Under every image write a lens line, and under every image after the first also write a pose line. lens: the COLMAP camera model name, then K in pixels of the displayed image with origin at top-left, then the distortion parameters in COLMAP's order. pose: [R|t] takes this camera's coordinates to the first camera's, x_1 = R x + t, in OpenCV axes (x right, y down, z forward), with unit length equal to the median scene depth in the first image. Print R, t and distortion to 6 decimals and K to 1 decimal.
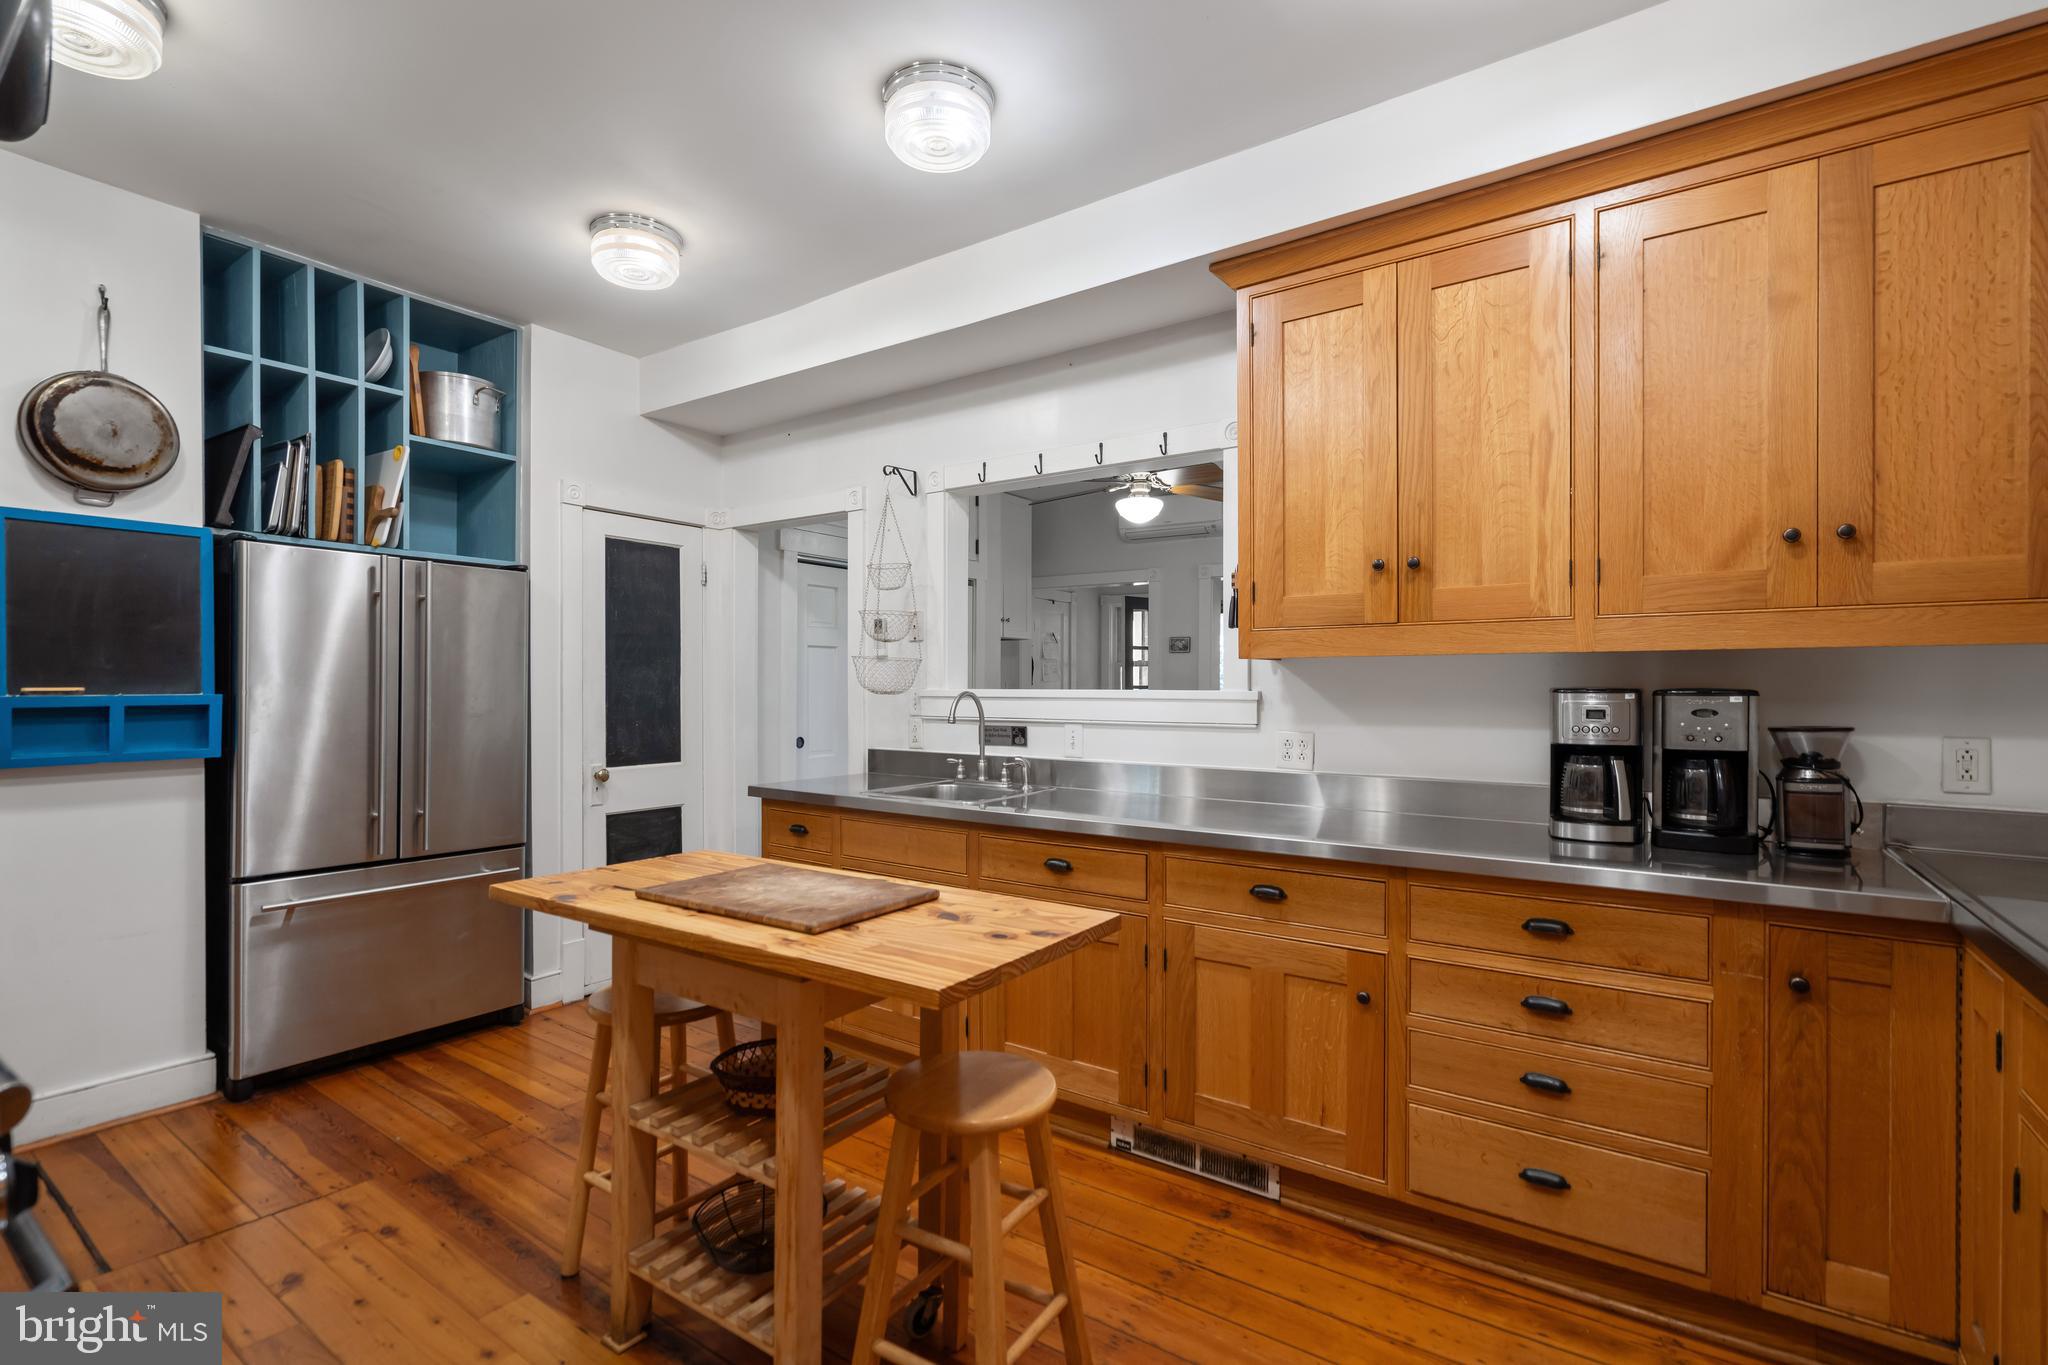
lens RADIAL K [[939.6, 0, 1015.9], [0, 939.6, 690.3], [0, 0, 1]] dist [-0.001516, -0.000427]
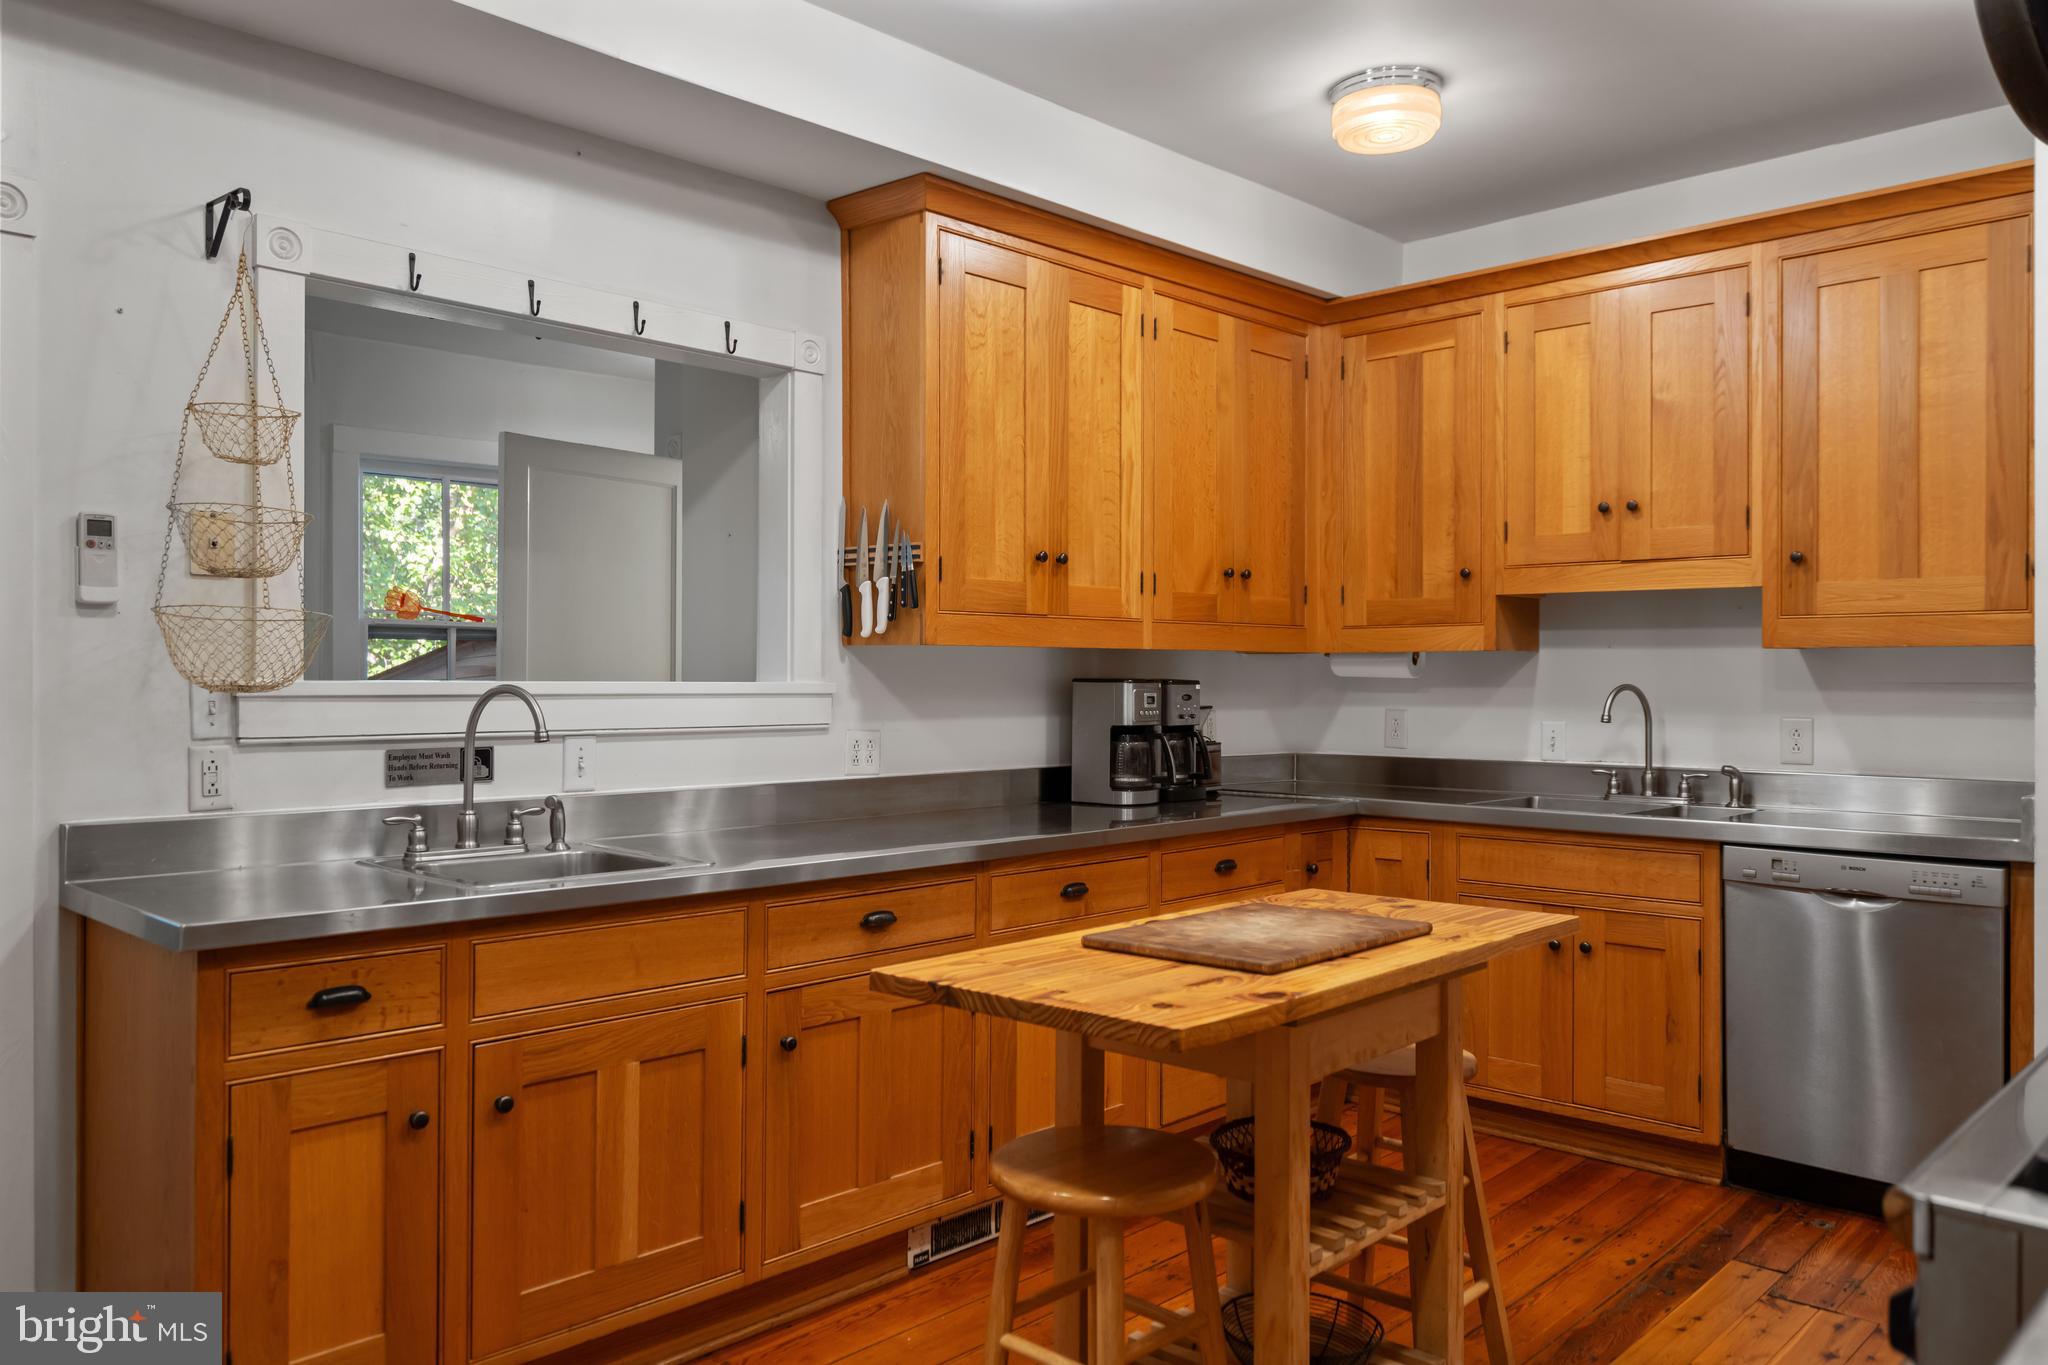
lens RADIAL K [[1503.0, 0, 1016.4], [0, 1503.0, 671.9], [0, 0, 1]] dist [0.012615, 0.000459]
pose [[0.150563, 0.002627, 0.988597, -1.164694], [0.001064, 0.999995, -0.002819, -0.005161], [-0.988600, 0.001477, 0.150560, 0.756025]]
